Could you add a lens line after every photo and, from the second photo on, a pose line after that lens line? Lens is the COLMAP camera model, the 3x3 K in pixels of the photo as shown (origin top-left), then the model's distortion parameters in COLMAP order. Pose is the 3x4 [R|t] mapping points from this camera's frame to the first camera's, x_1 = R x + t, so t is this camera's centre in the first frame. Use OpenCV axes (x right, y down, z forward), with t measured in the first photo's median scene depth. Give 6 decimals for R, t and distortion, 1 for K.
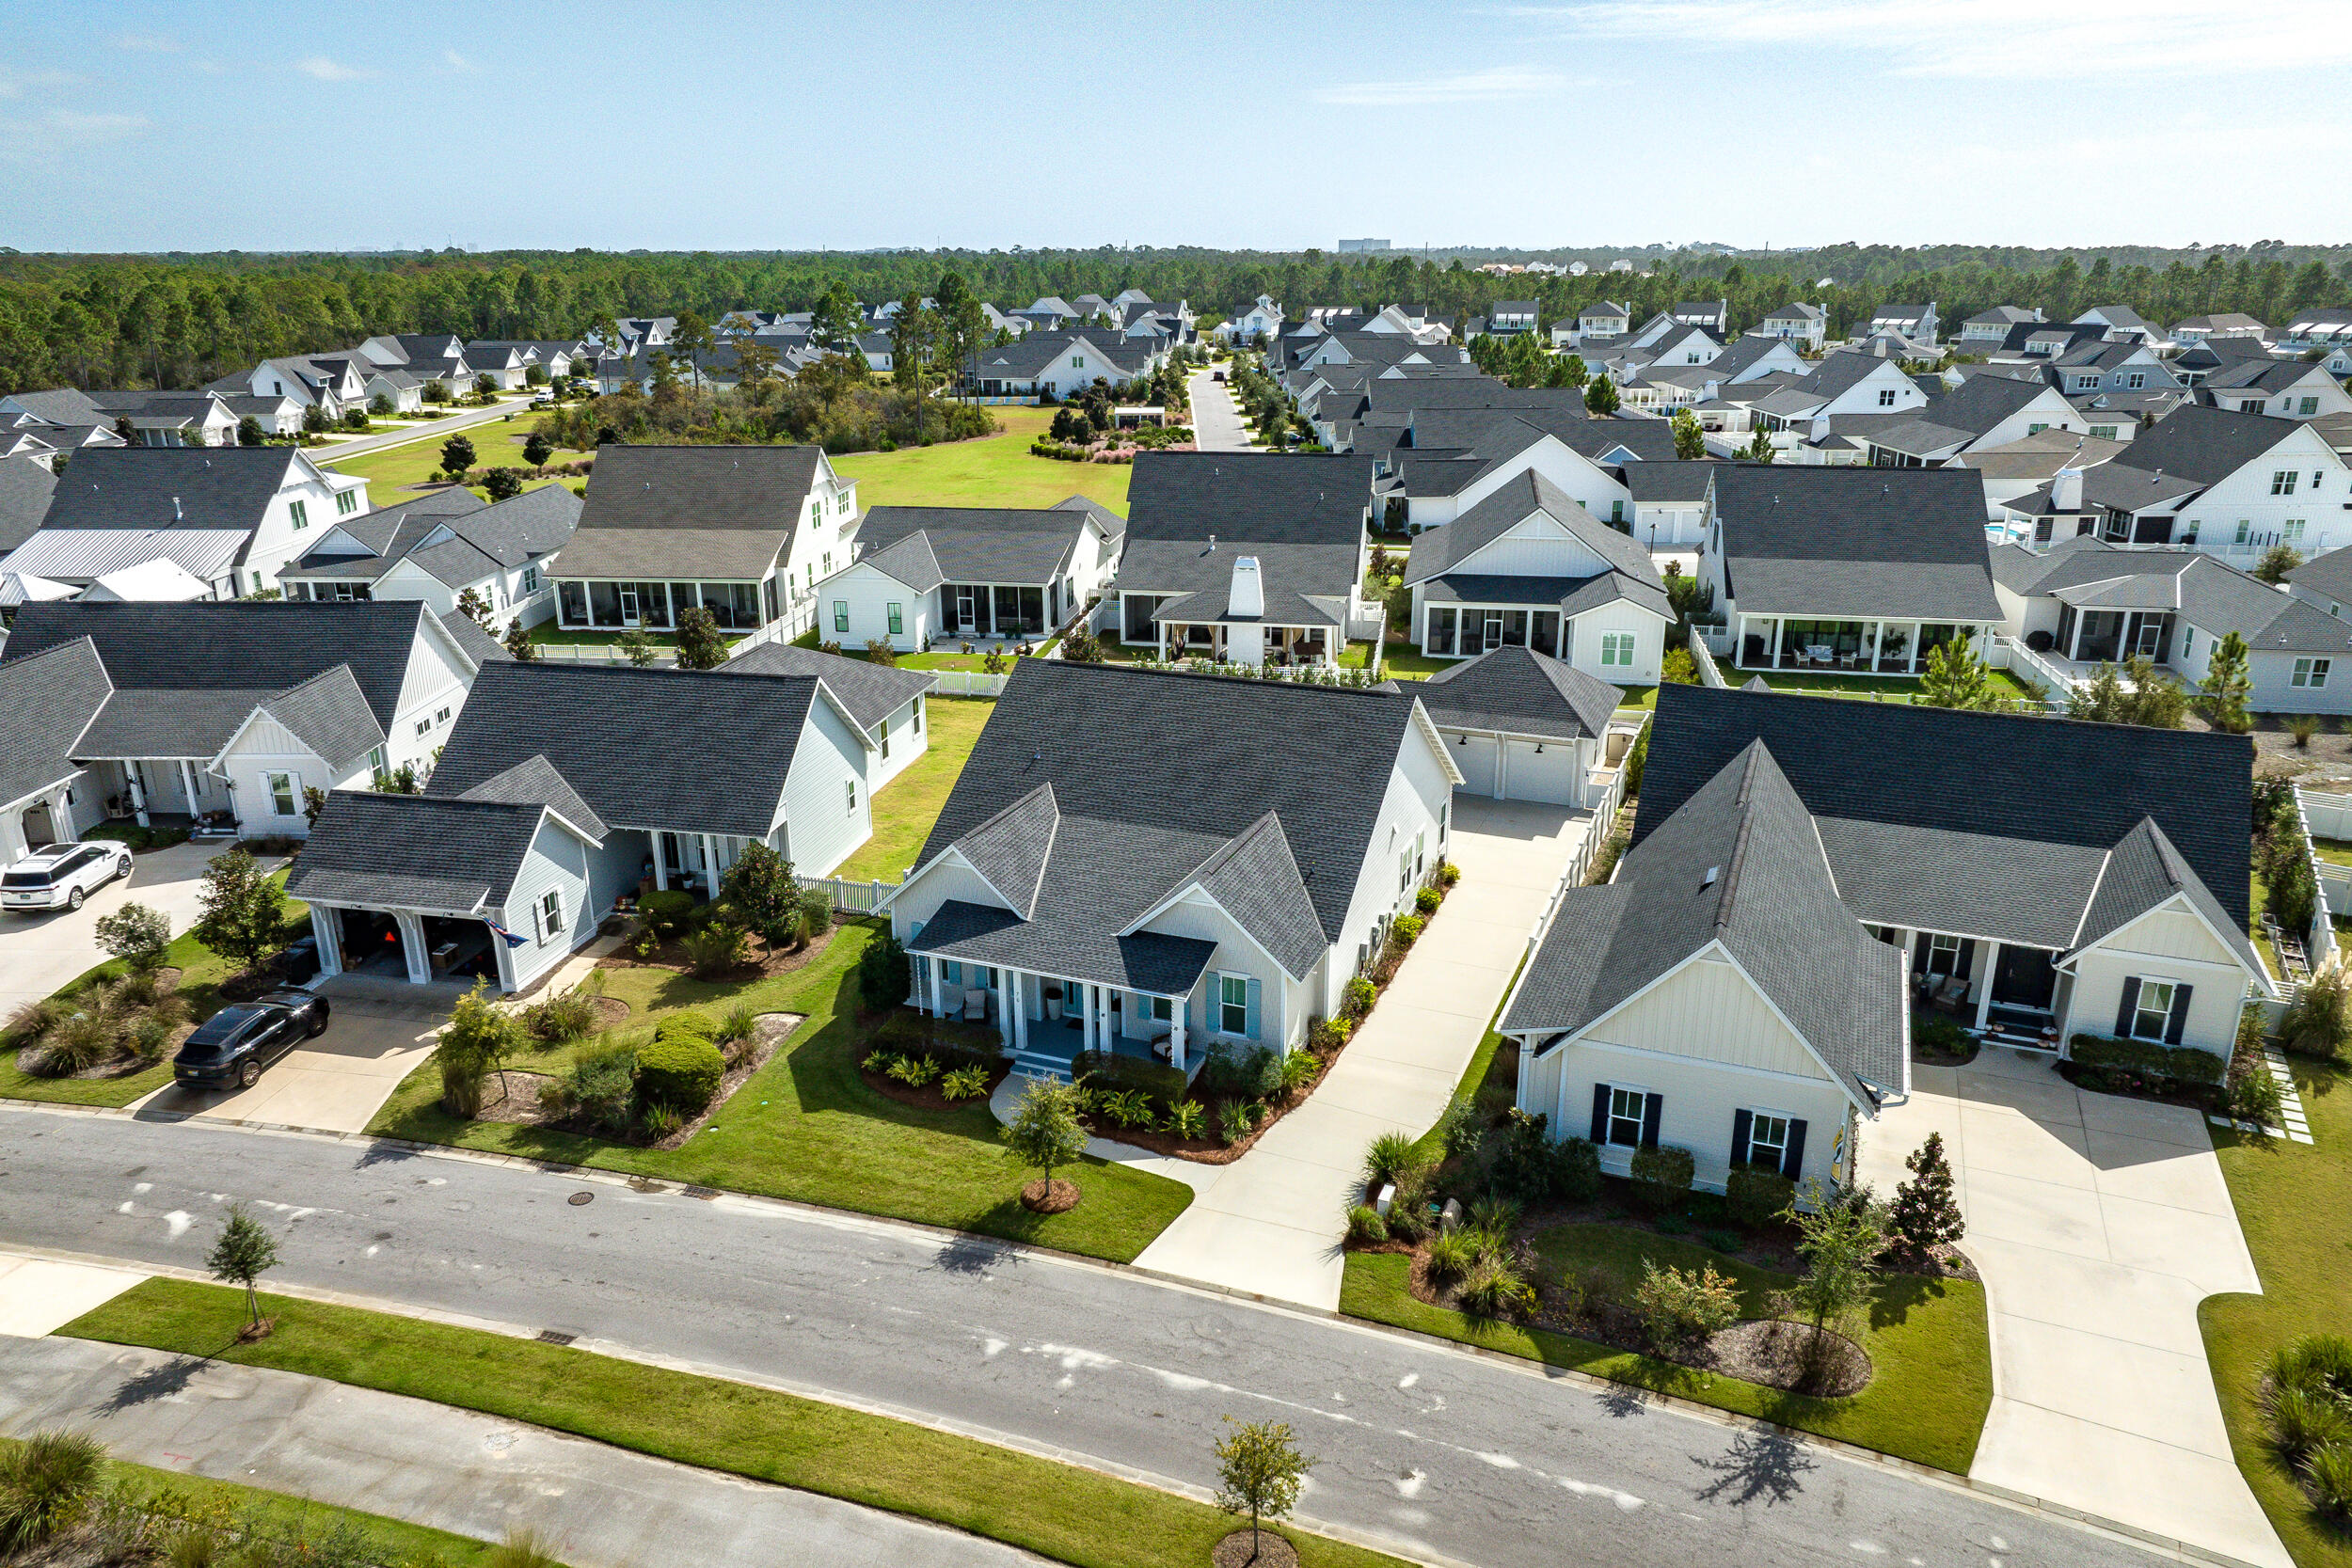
lens RADIAL K [[1641.7, 0, 1176.0], [0, 1641.7, 784.0], [0, 0, 1]] dist [-0.003358, -0.000068]
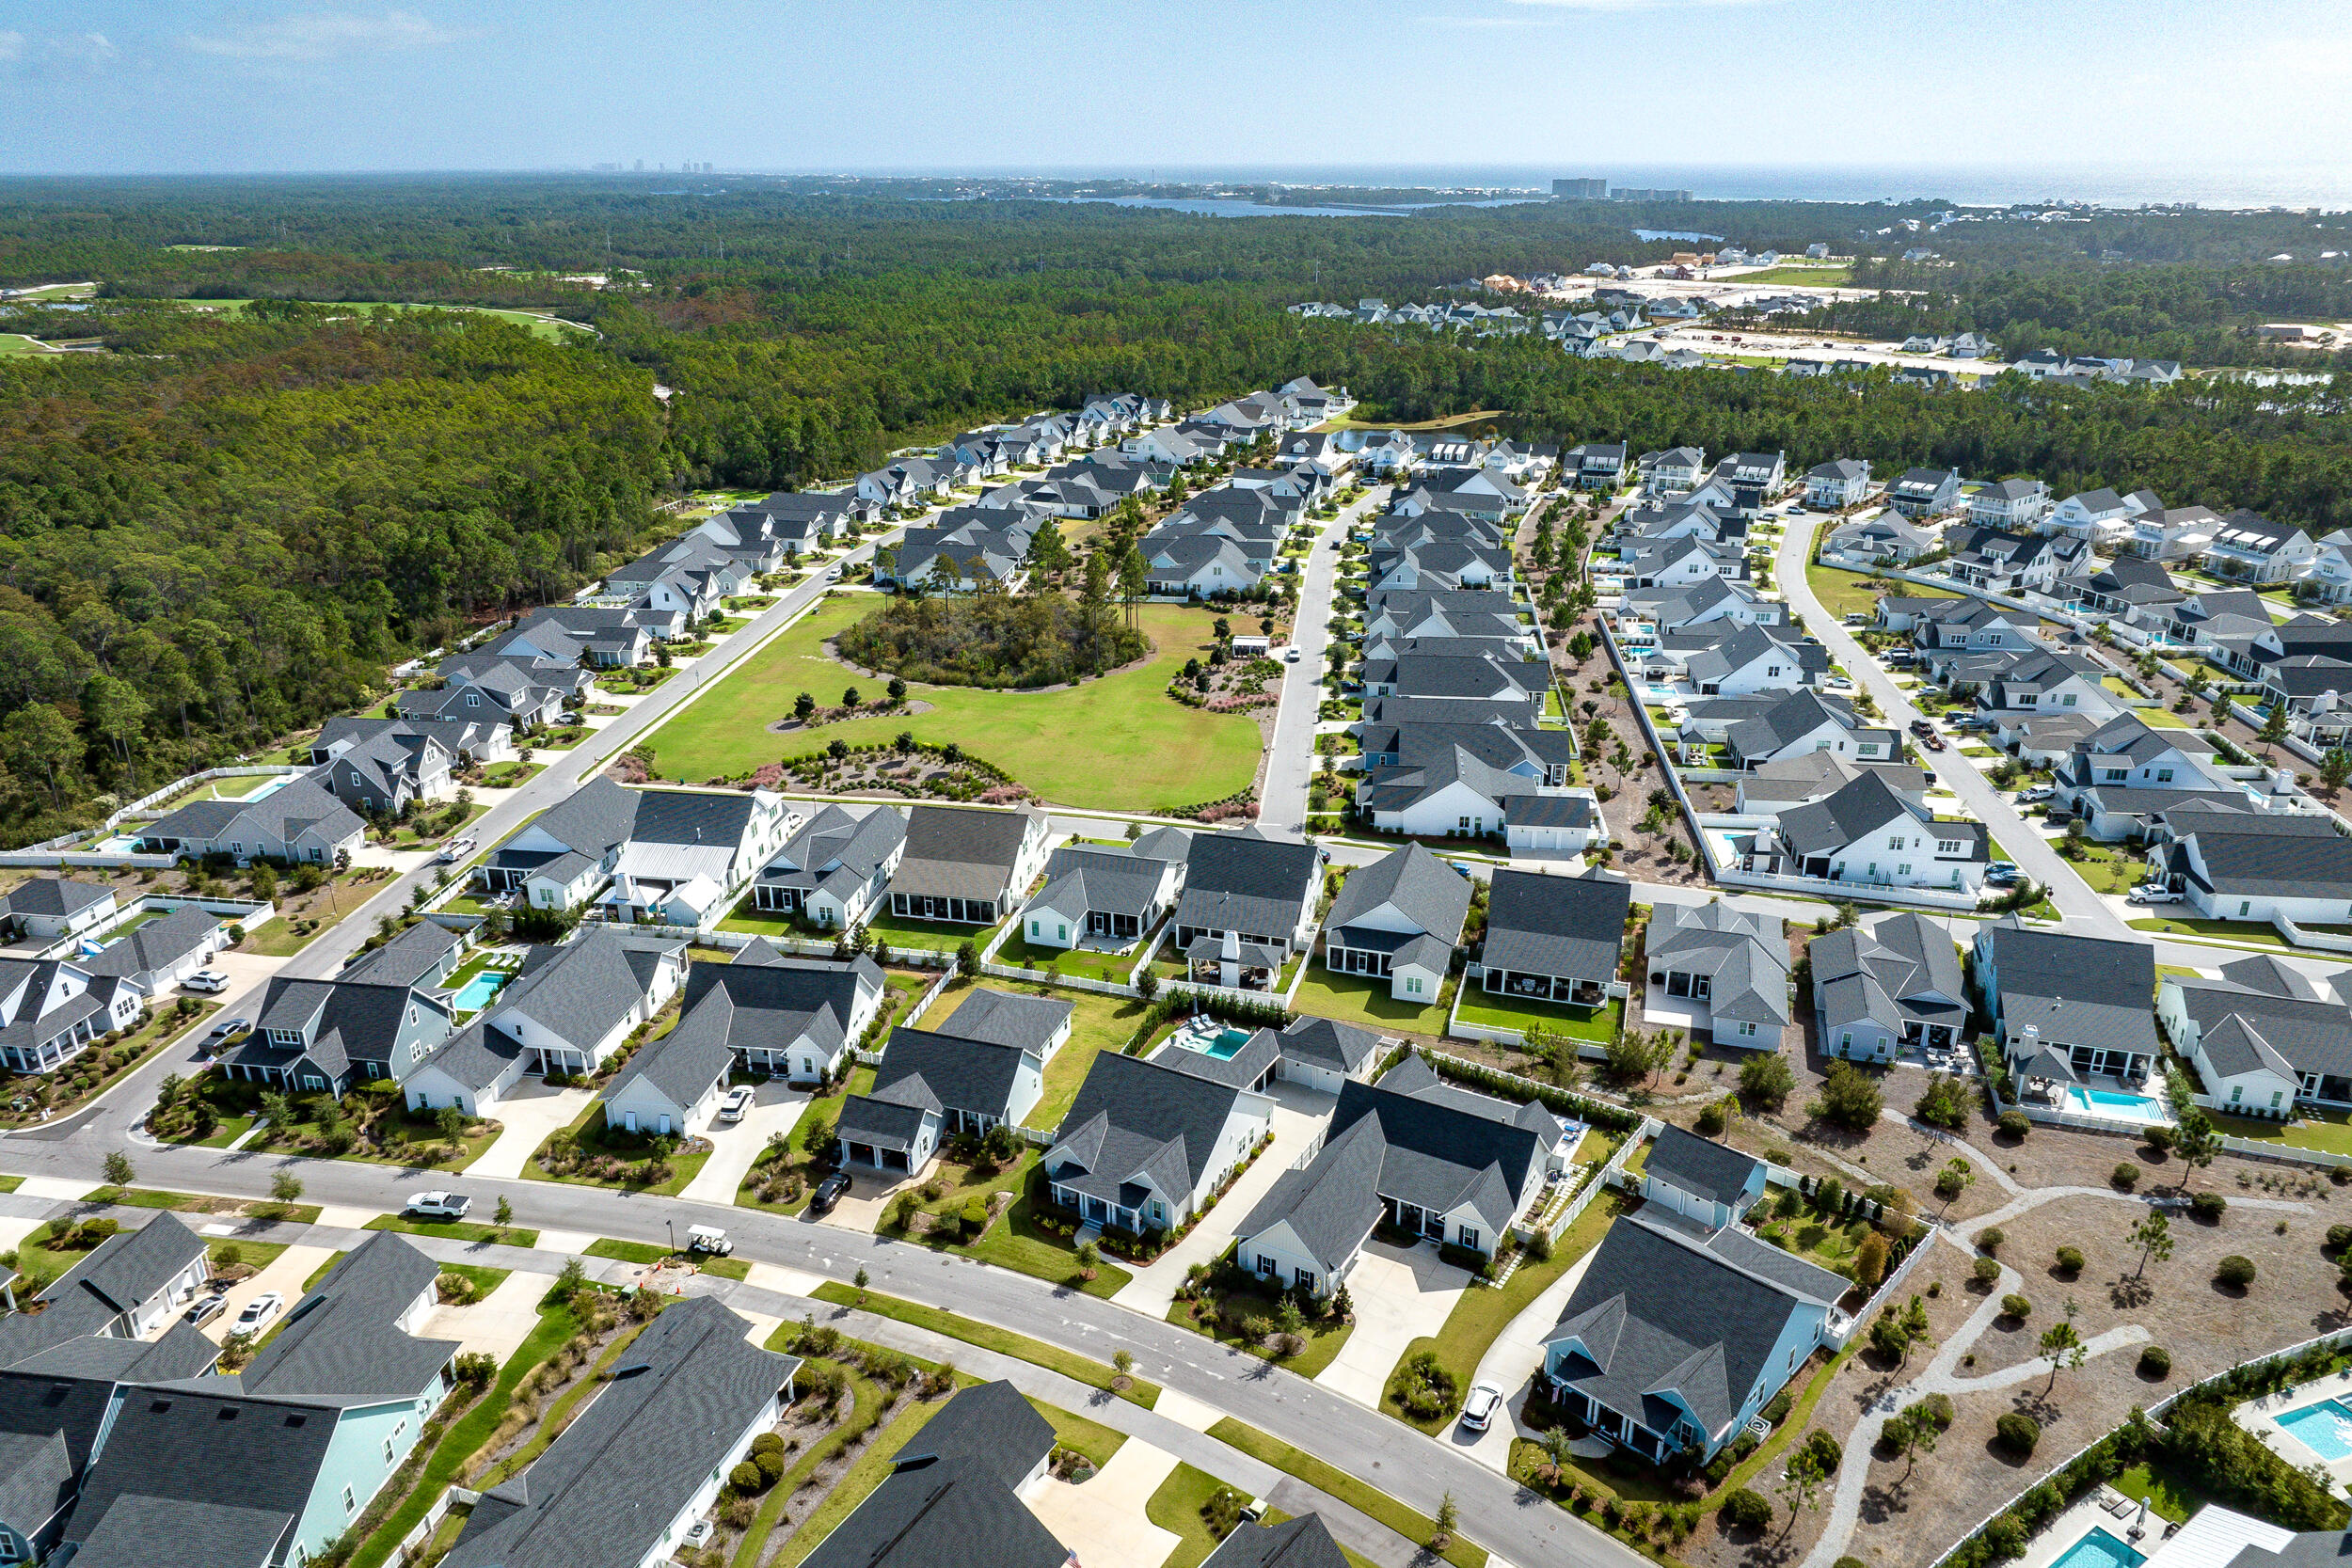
lens RADIAL K [[1621.5, 0, 1167.5], [0, 1621.5, 788.8], [0, 0, 1]] dist [-0.001063, -0.003433]
pose [[0.991698, 0.043887, -0.120869, 0.363818], [-0.037884, 0.997953, 0.051528, -0.753625], [0.122883, -0.046522, 0.991330, -1.810352]]
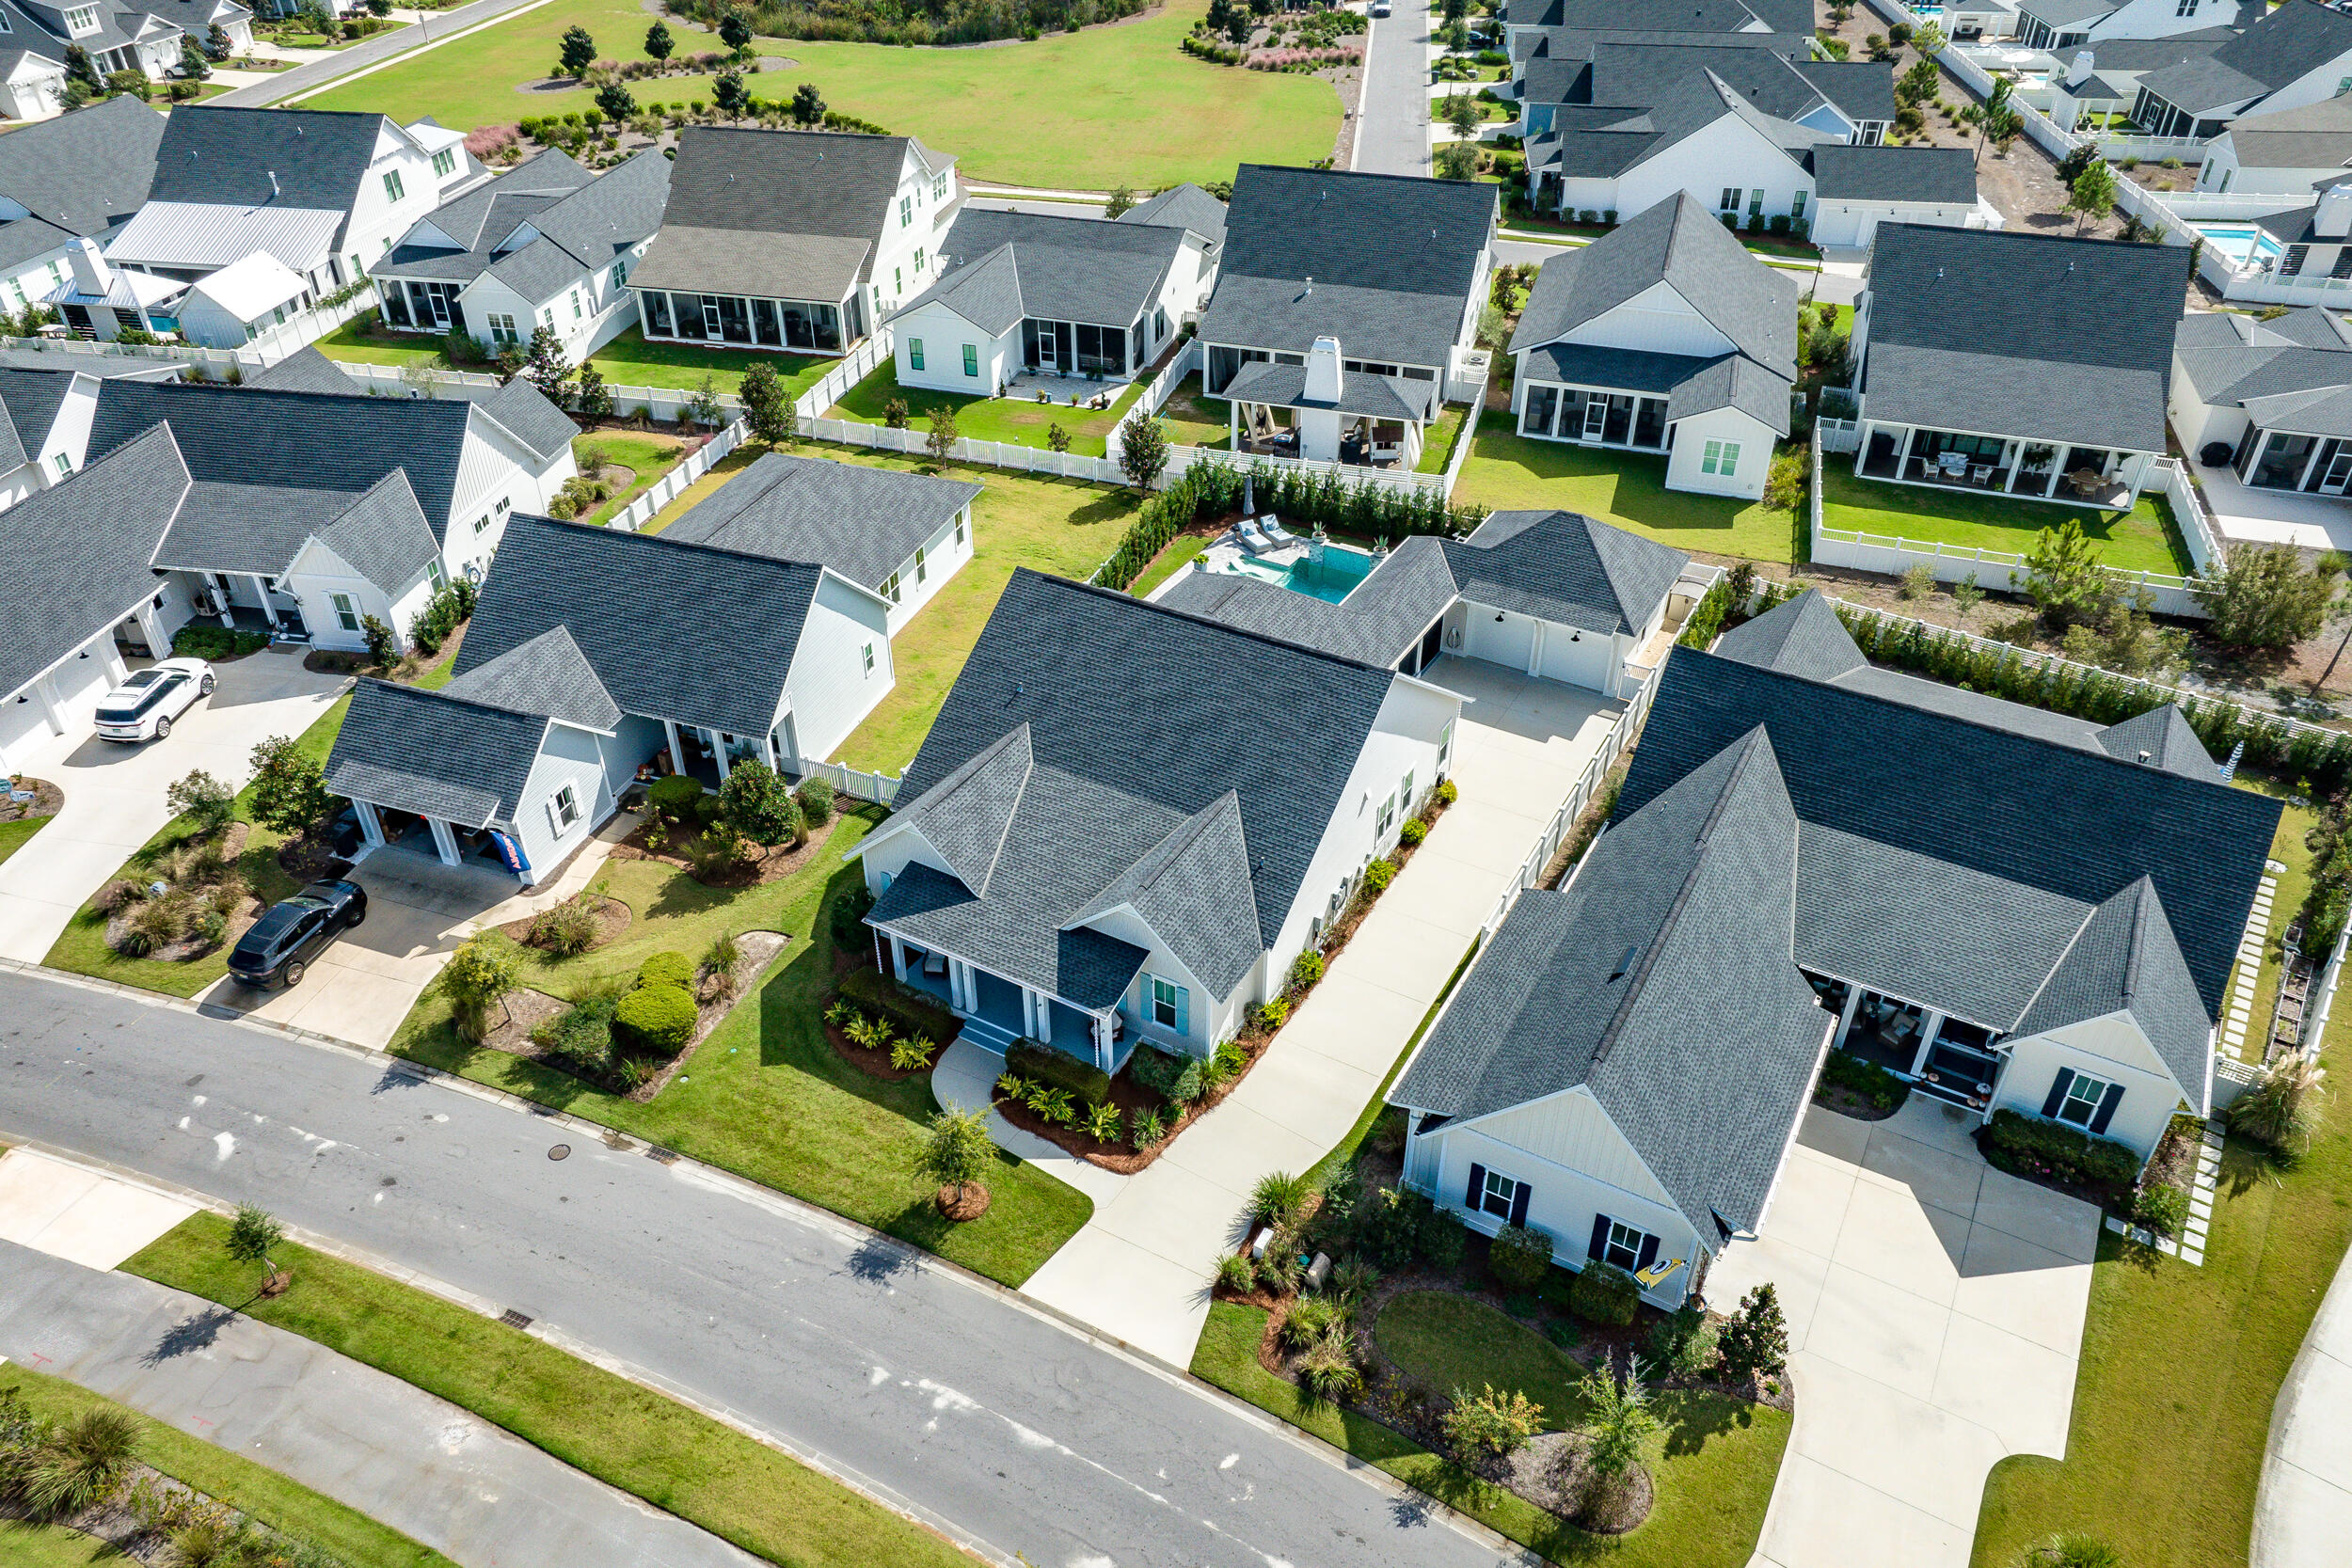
lens RADIAL K [[1649.6, 0, 1172.5], [0, 1649.6, 790.9], [0, 0, 1]] dist [-0.005774, 0.001183]
pose [[0.991443, 0.078681, -0.104162, 0.135168], [-0.045193, 0.955477, 0.291584, -0.293660], [0.122466, -0.284382, 0.950857, 0.039577]]
